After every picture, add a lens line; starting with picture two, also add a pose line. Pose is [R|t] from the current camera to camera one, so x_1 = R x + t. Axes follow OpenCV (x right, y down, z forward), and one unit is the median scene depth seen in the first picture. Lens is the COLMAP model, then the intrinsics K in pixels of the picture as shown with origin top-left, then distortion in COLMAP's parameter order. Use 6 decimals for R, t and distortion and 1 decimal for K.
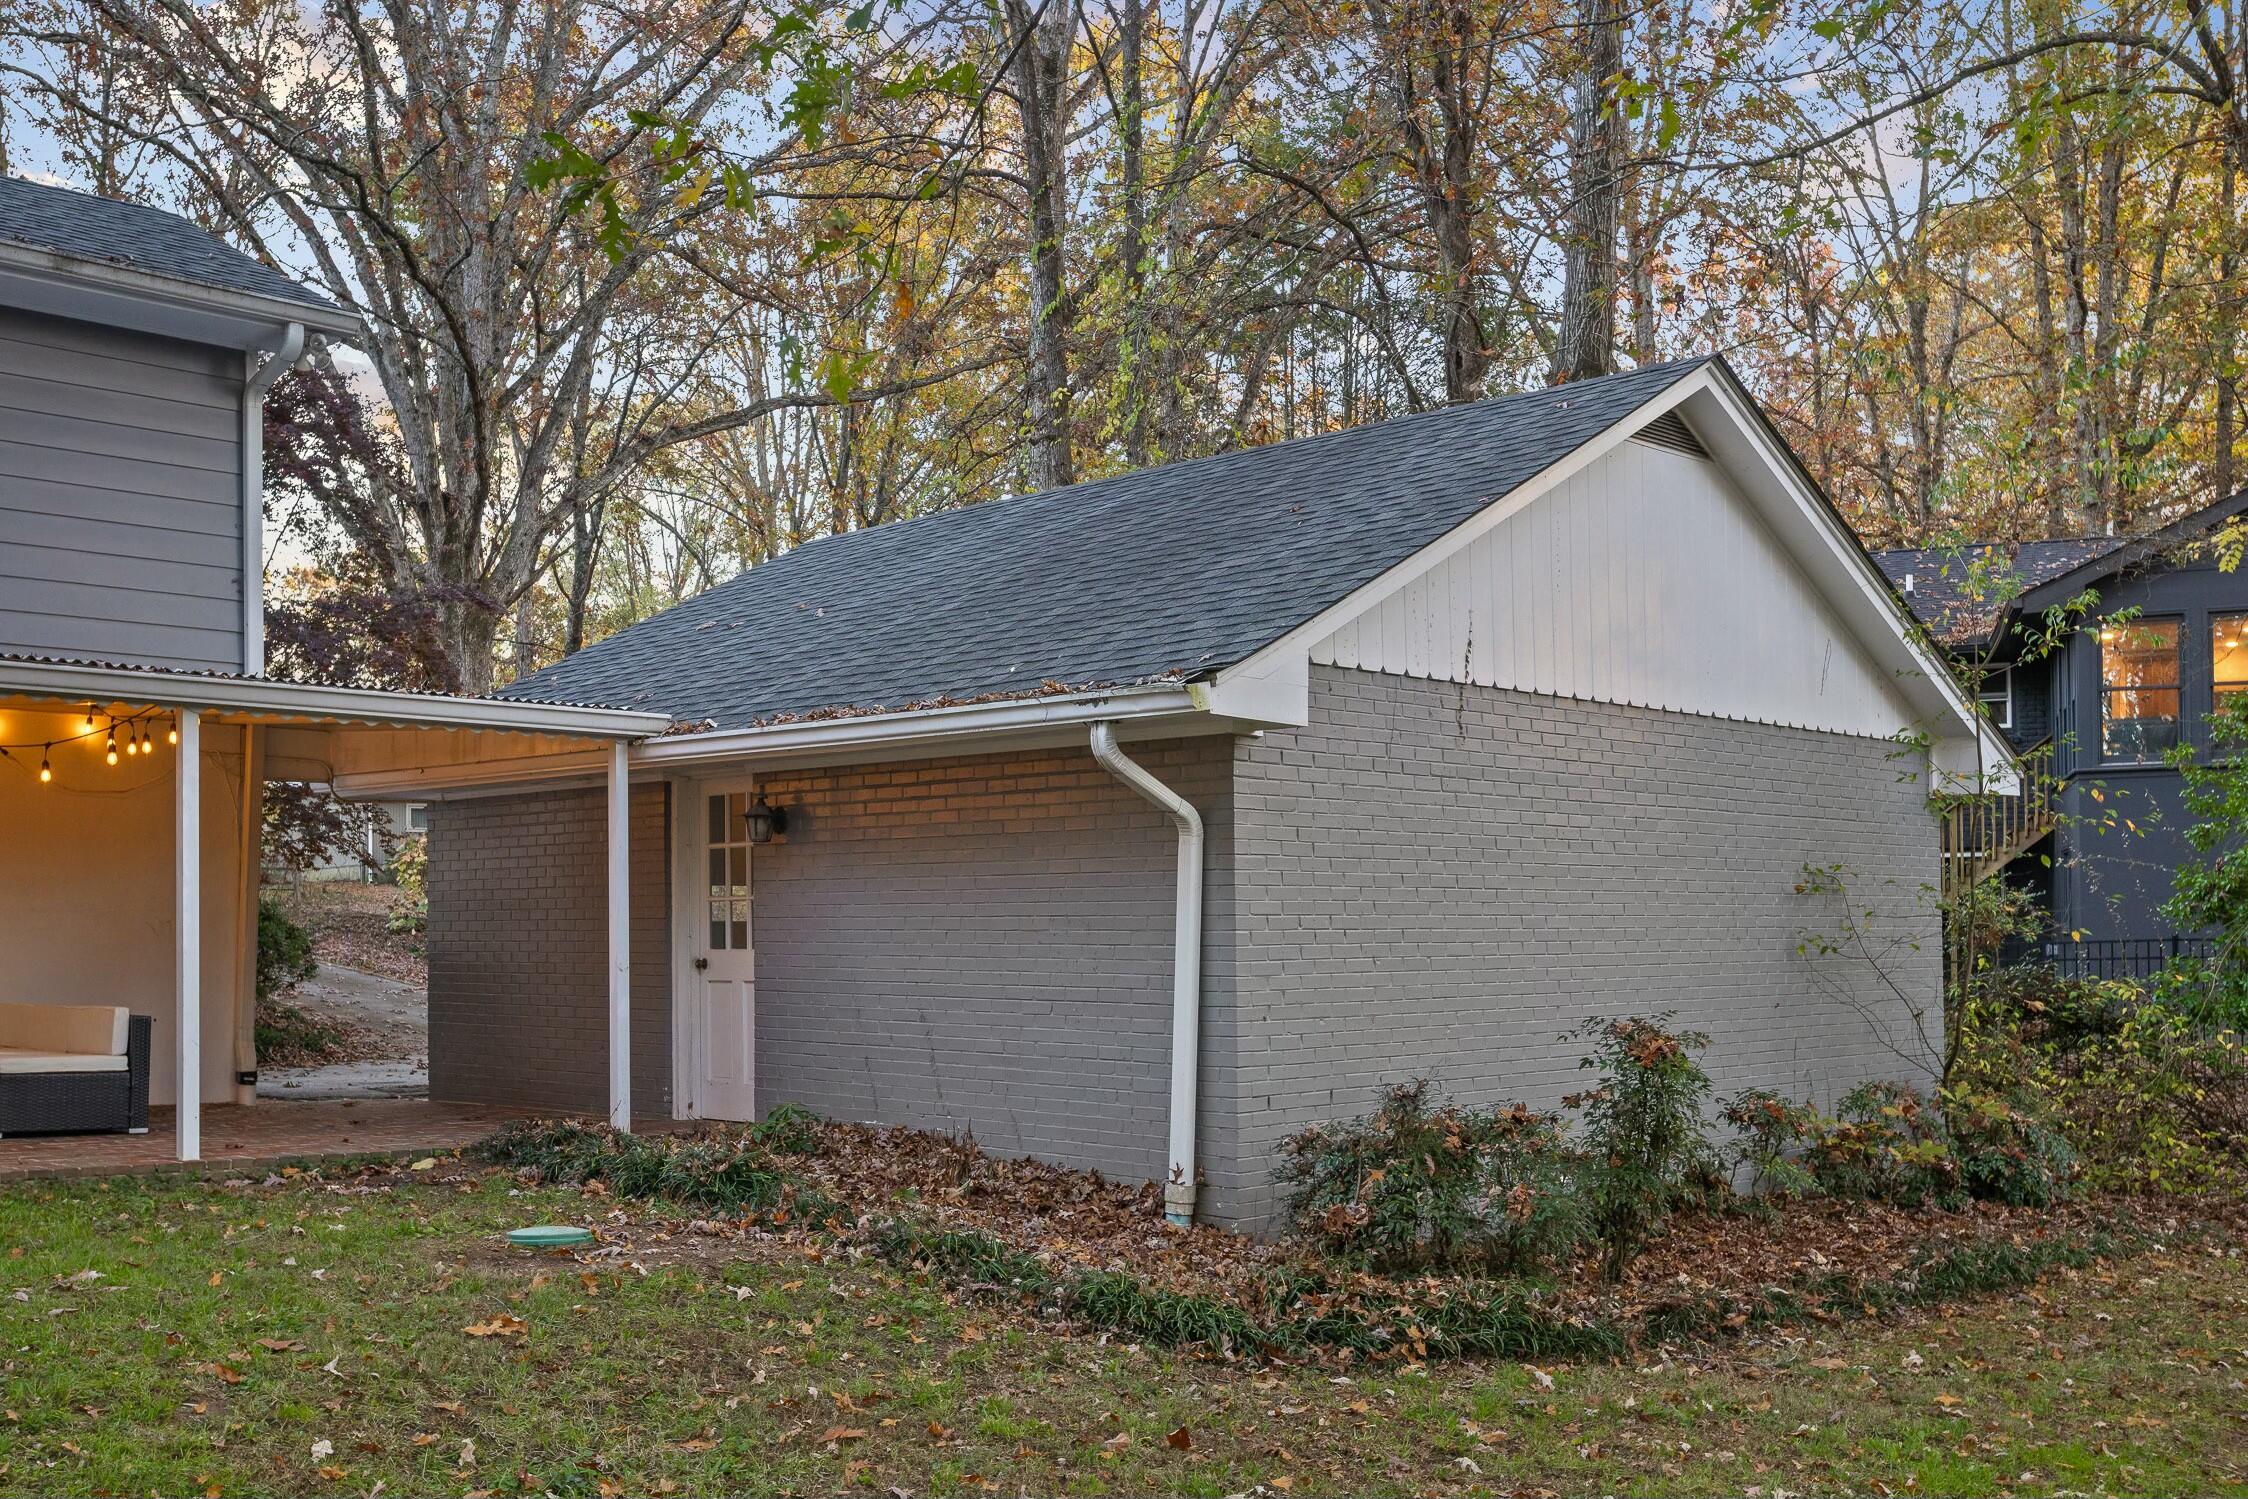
lens RADIAL K [[2104.0, 0, 1118.8], [0, 2104.0, 799.6], [0, 0, 1]] dist [0.105360, 0.001598]
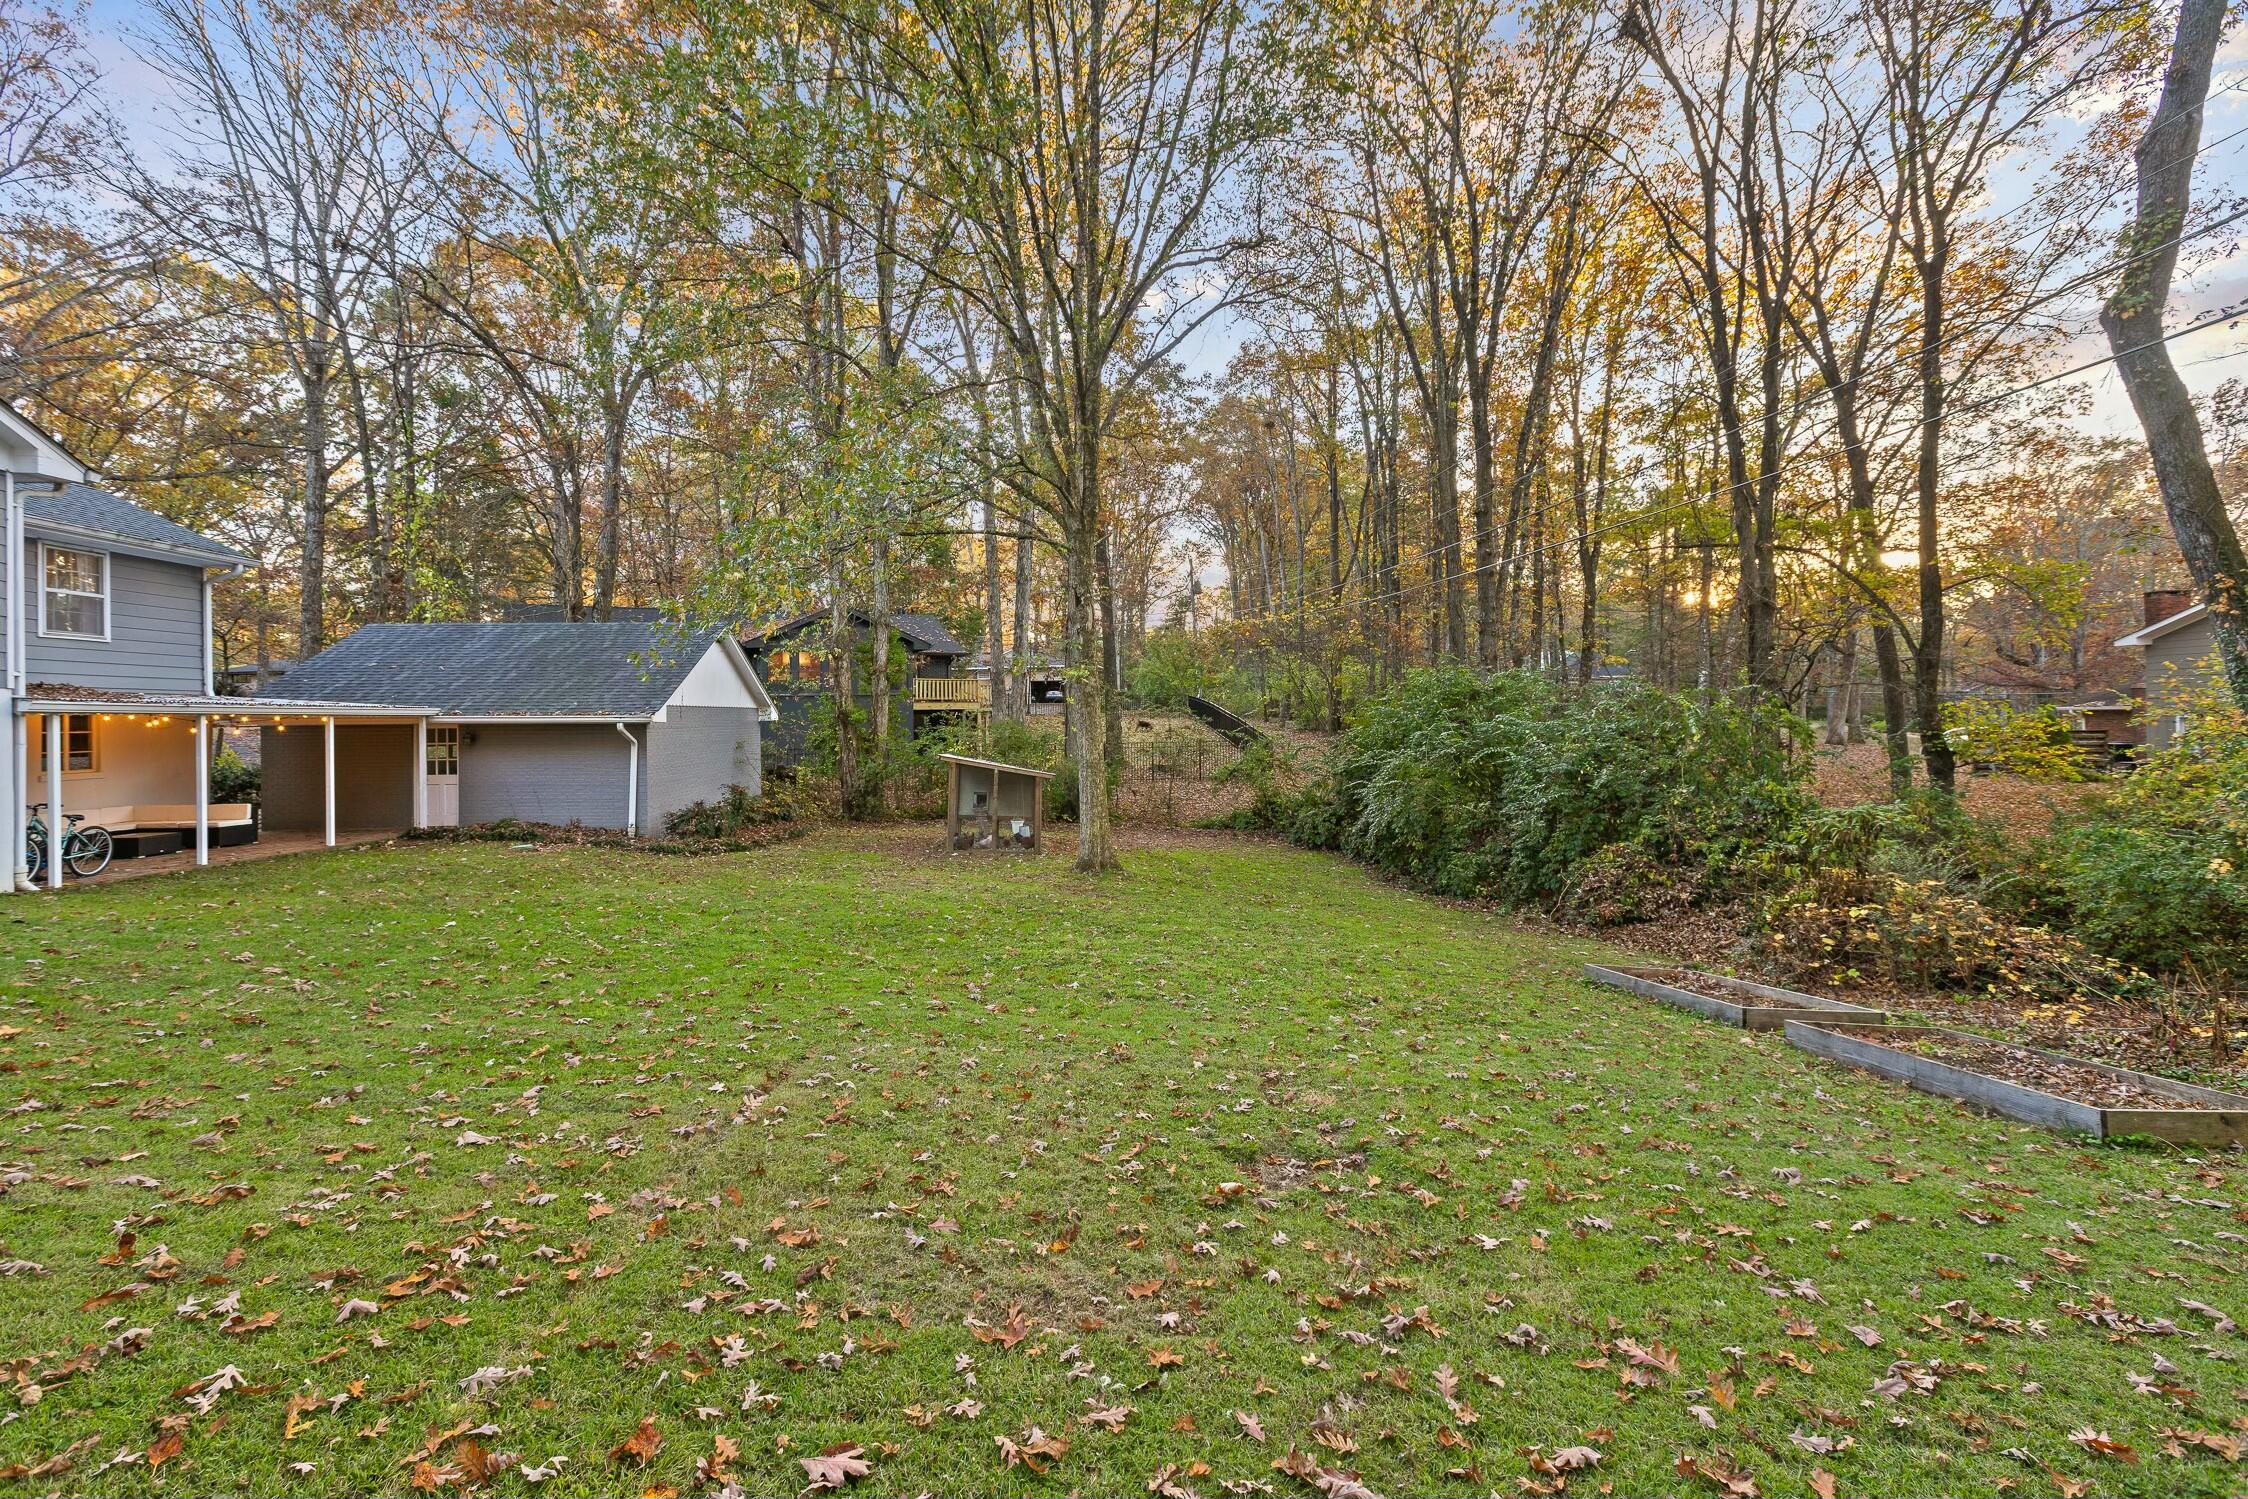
lens RADIAL K [[1013.9, 0, 1096.3], [0, 1013.9, 697.7], [0, 0, 1]] dist [-0.000724, 0.000044]
pose [[0.682950, 0.008185, 0.730419, -0.784449], [-0.036030, 0.999098, 0.022493, -0.153133], [-0.729576, -0.041679, 0.682629, -1.022891]]
